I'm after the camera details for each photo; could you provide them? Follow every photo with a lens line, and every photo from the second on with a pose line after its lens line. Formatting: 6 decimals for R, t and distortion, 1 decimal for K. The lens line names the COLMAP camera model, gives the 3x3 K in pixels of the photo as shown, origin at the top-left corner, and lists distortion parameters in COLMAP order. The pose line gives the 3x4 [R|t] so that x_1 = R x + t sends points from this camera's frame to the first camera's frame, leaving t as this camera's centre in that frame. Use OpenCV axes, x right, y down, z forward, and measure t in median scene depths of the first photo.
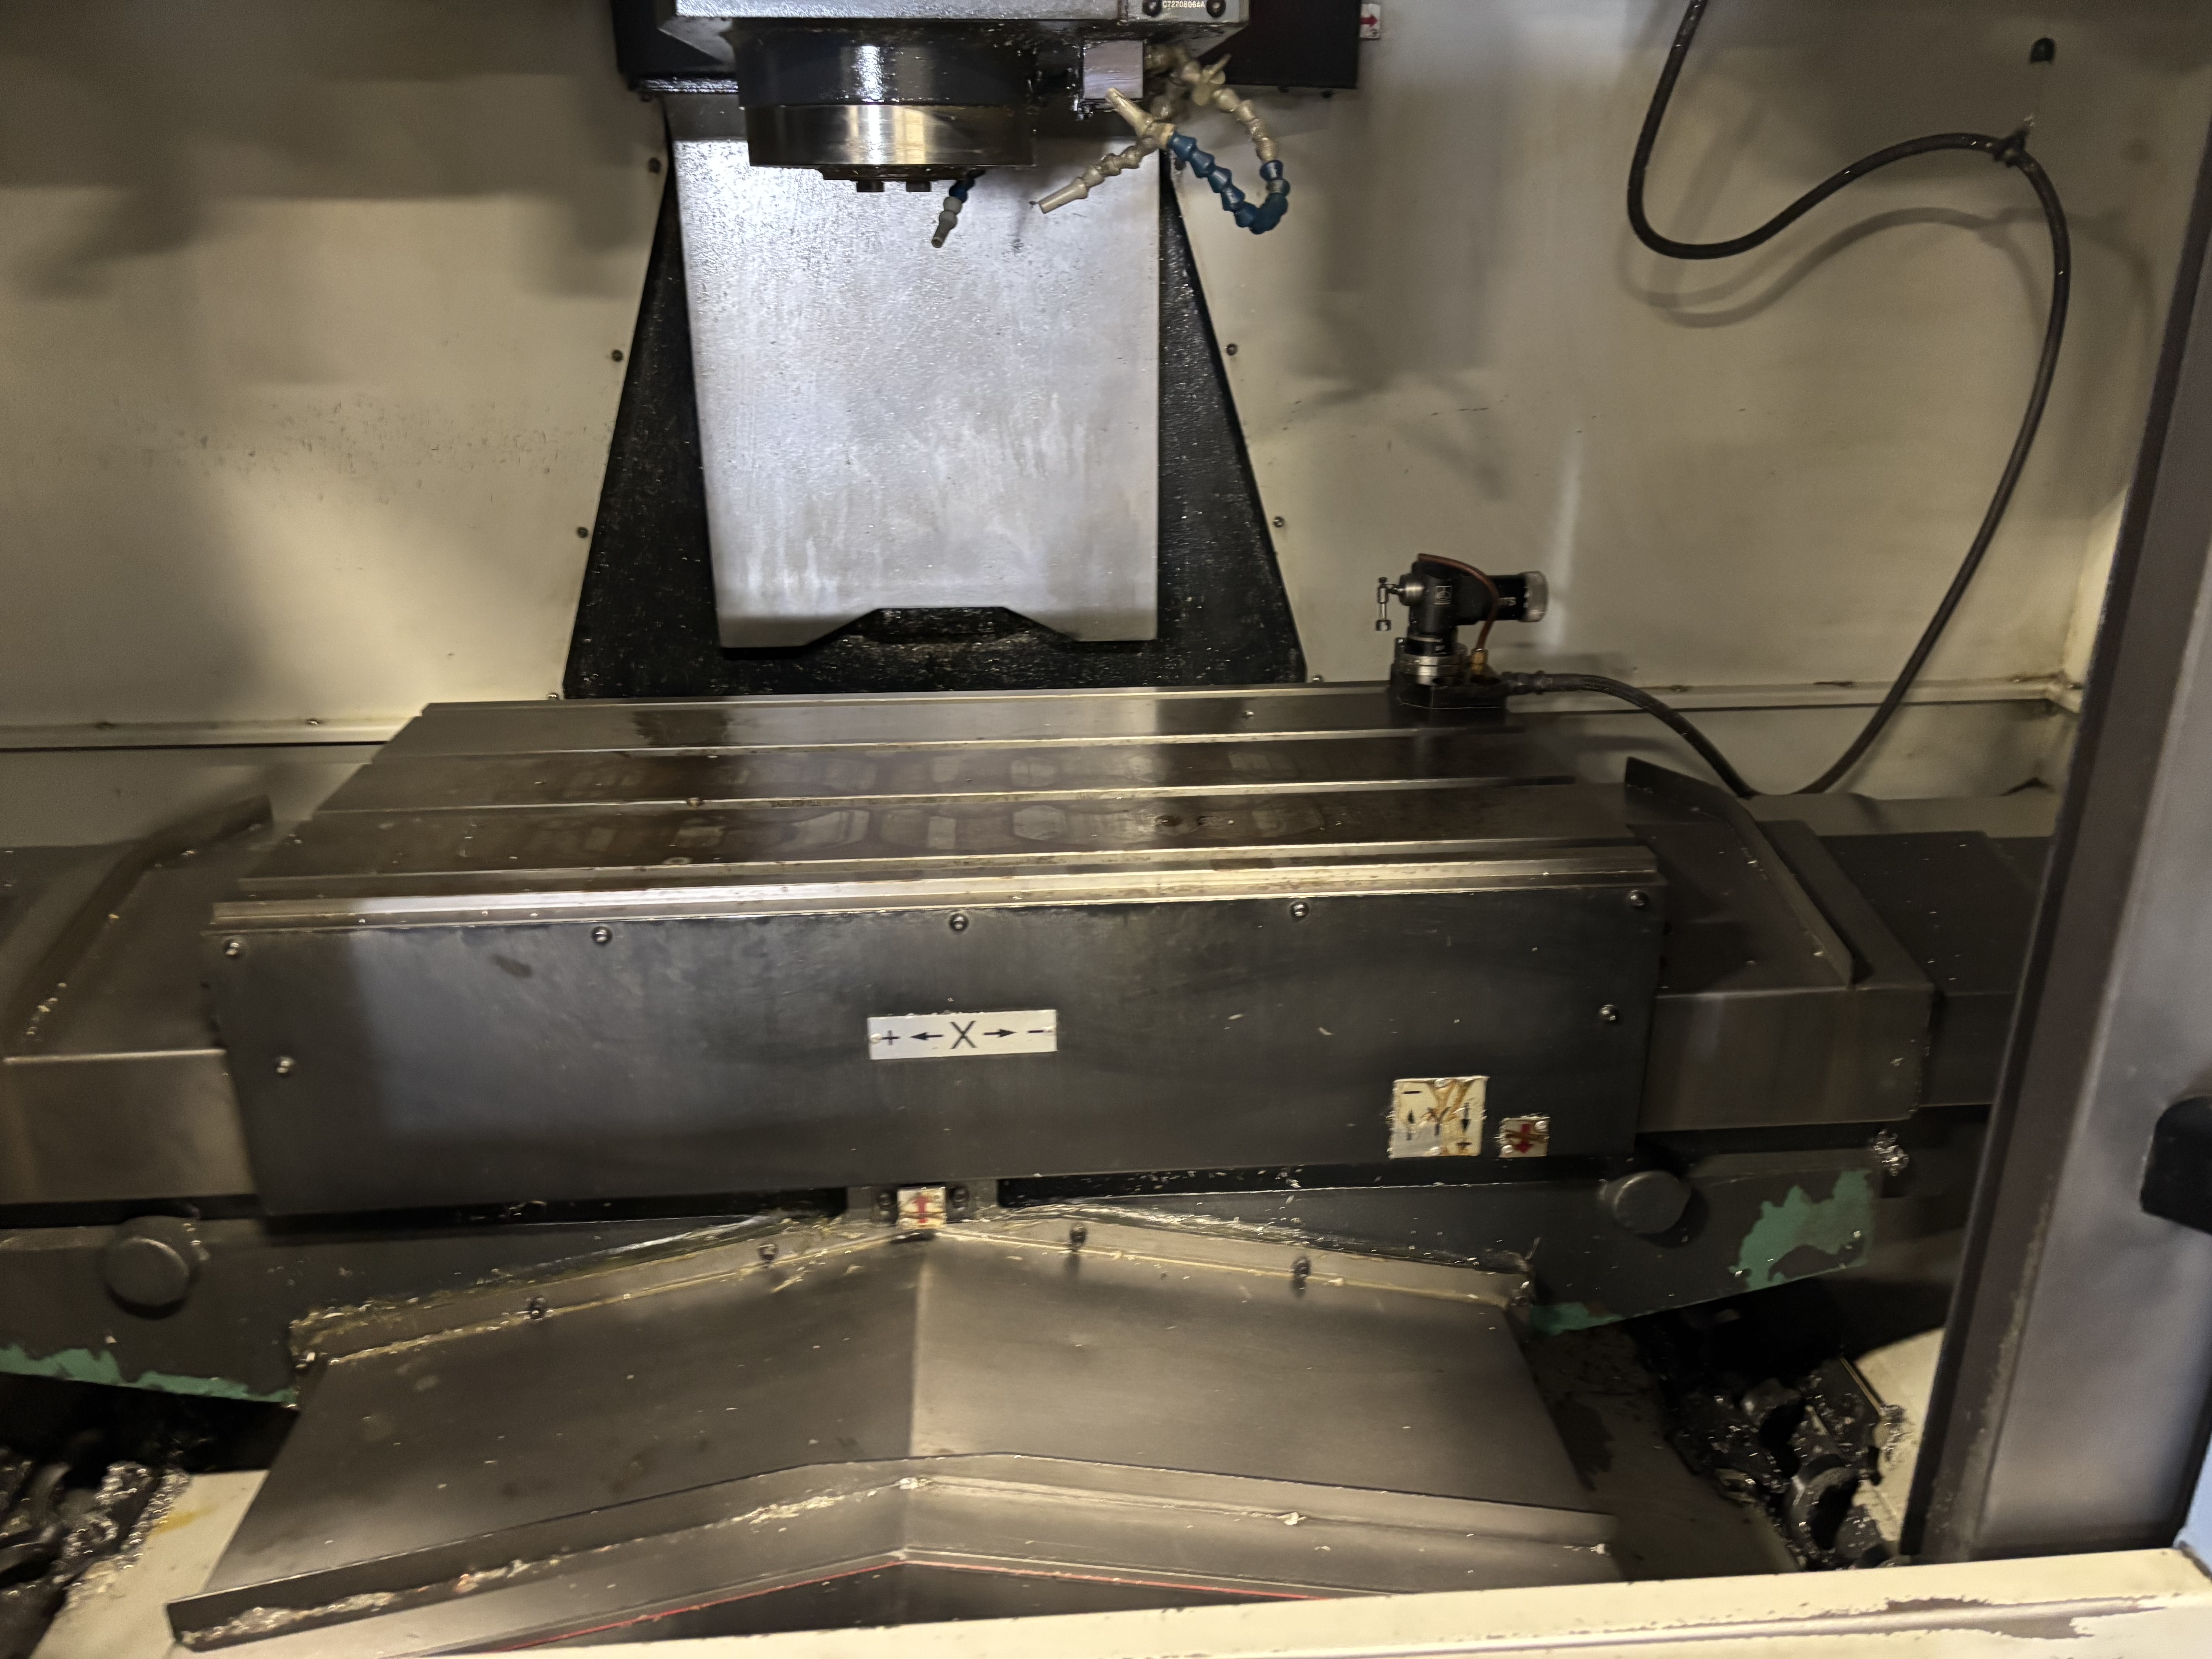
lens RADIAL K [[1661.2, 0, 1136.7], [0, 1661.2, 867.8], [0, 0, 1]] dist [0.027047, -0.046547]
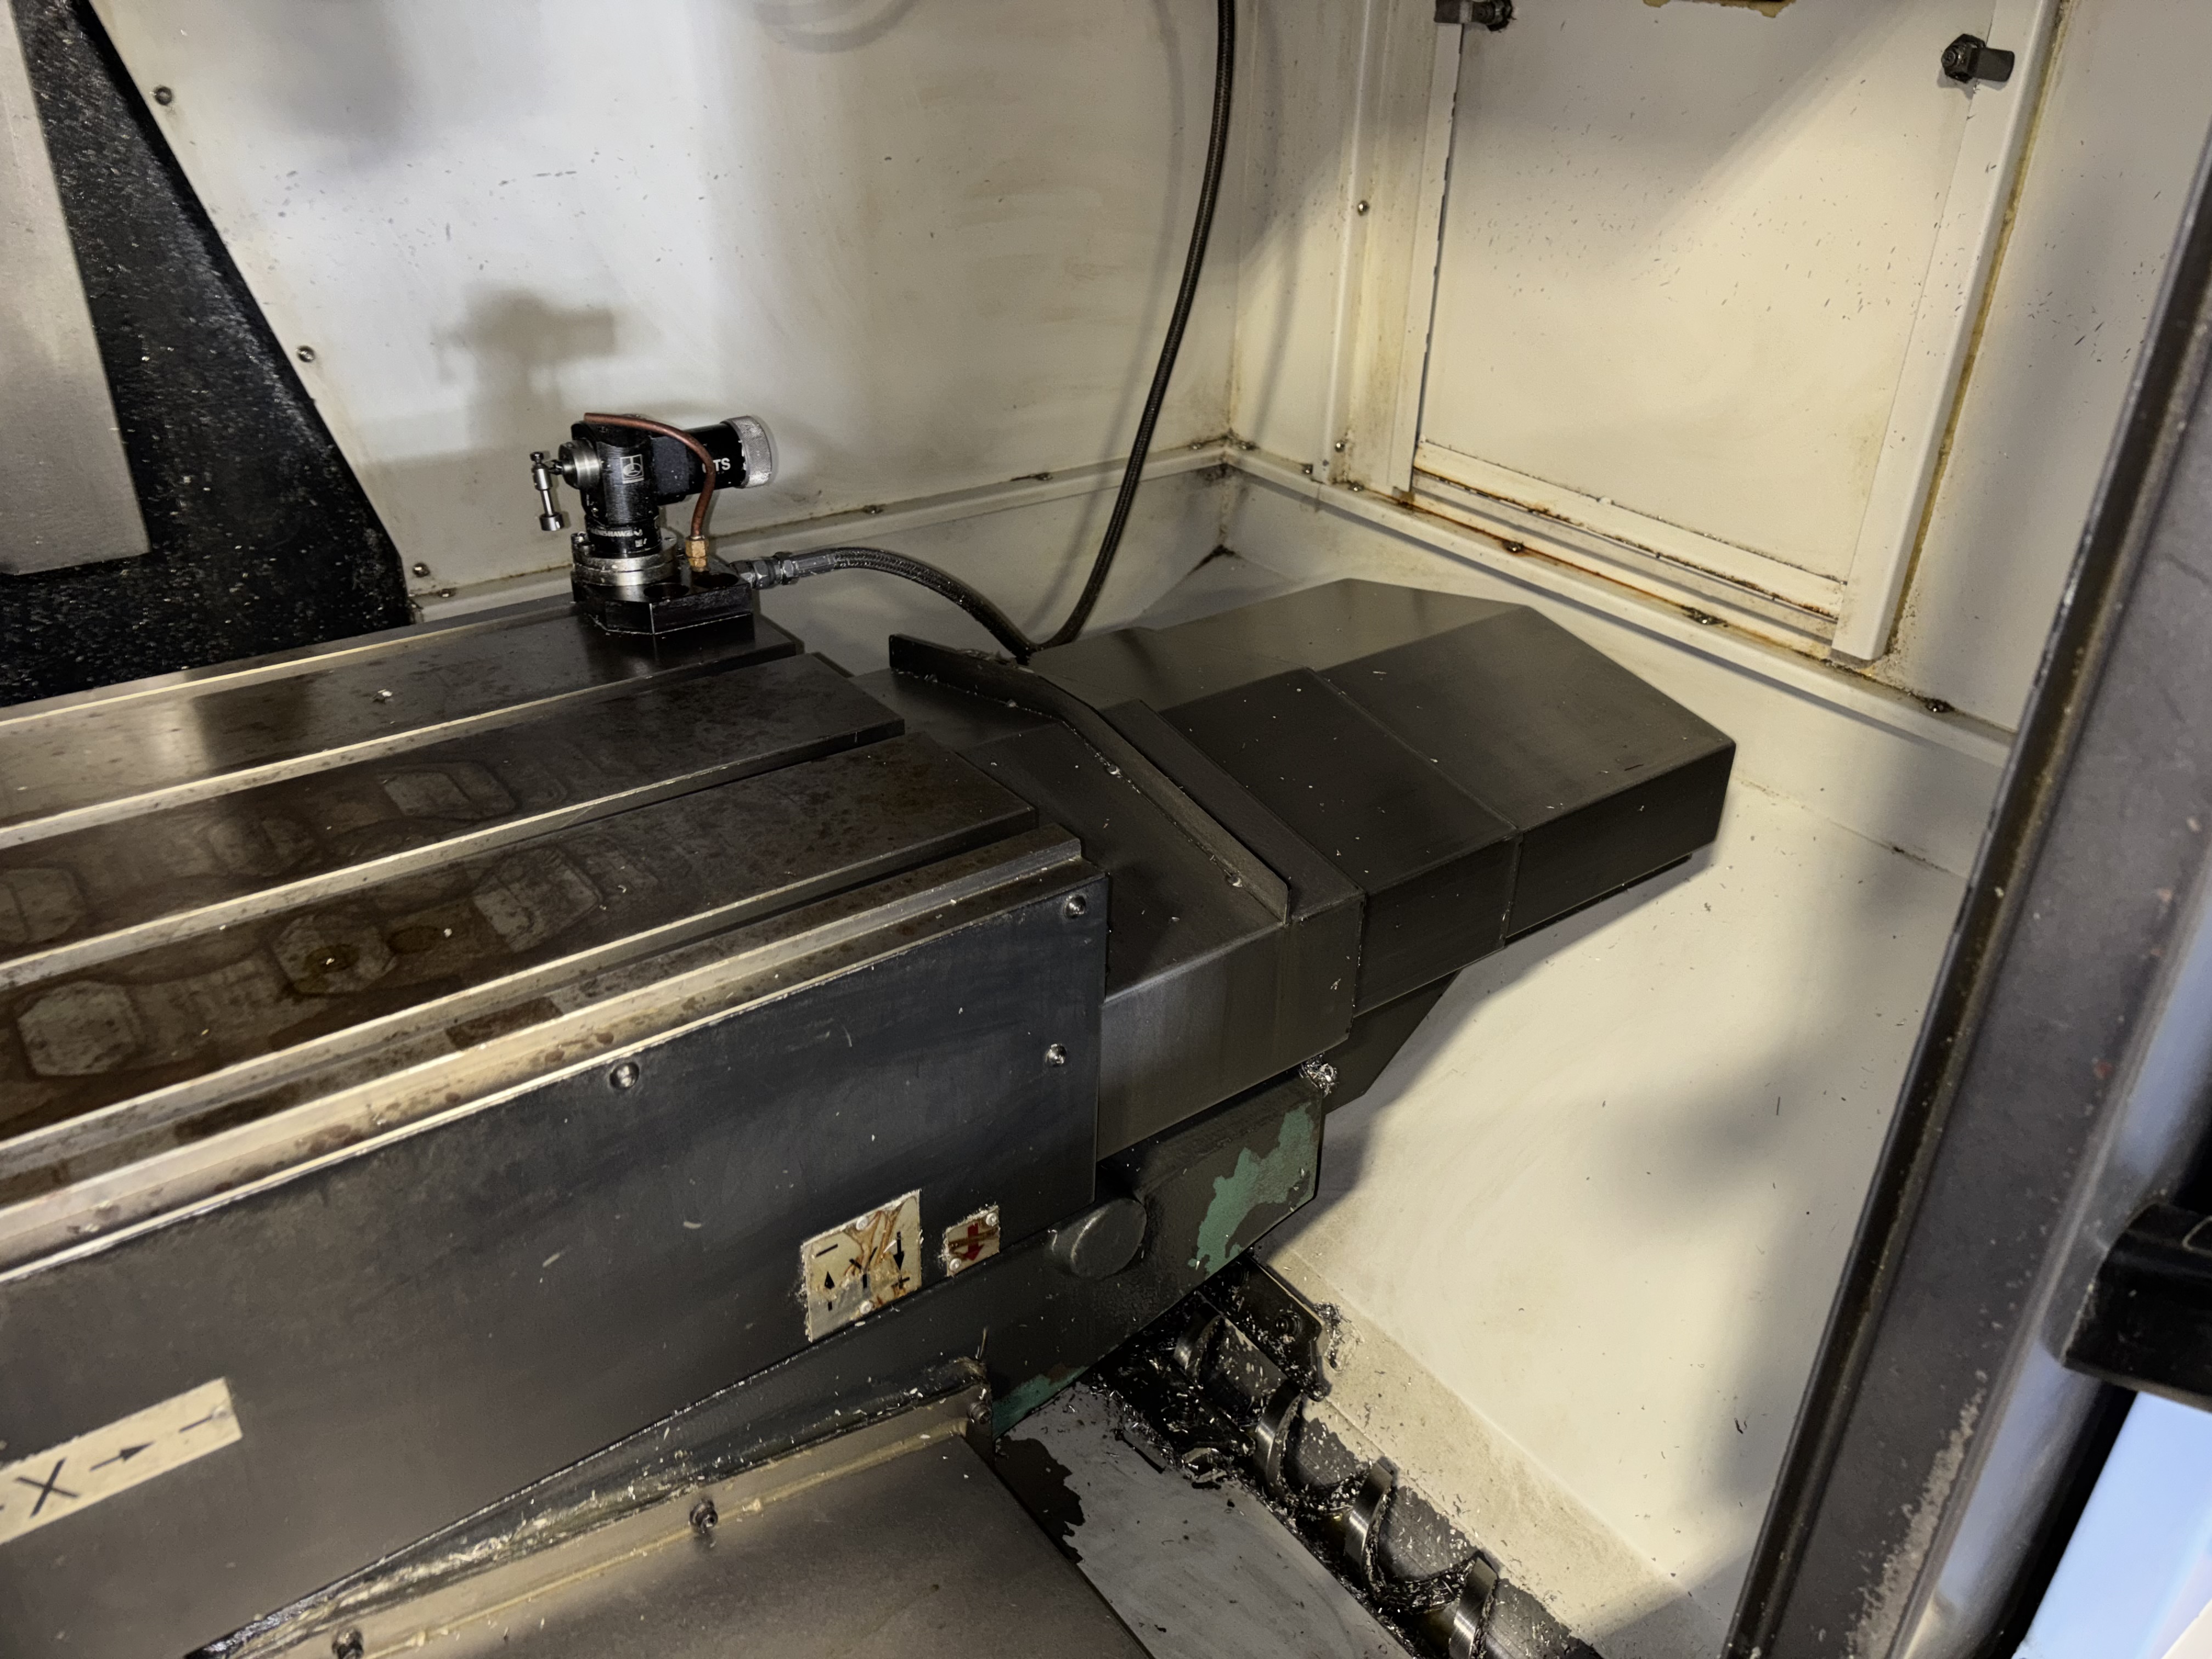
lens RADIAL K [[1661.2, 0, 1139.8], [0, 1661.2, 829.3], [0, 0, 1]] dist [0.027047, -0.046547]
pose [[0.834784, -0.238026, 0.496467, -0.023377], [0.170262, 0.969124, 0.178350, -0.121373], [-0.523591, -0.064354, 0.849536, 0.328861]]
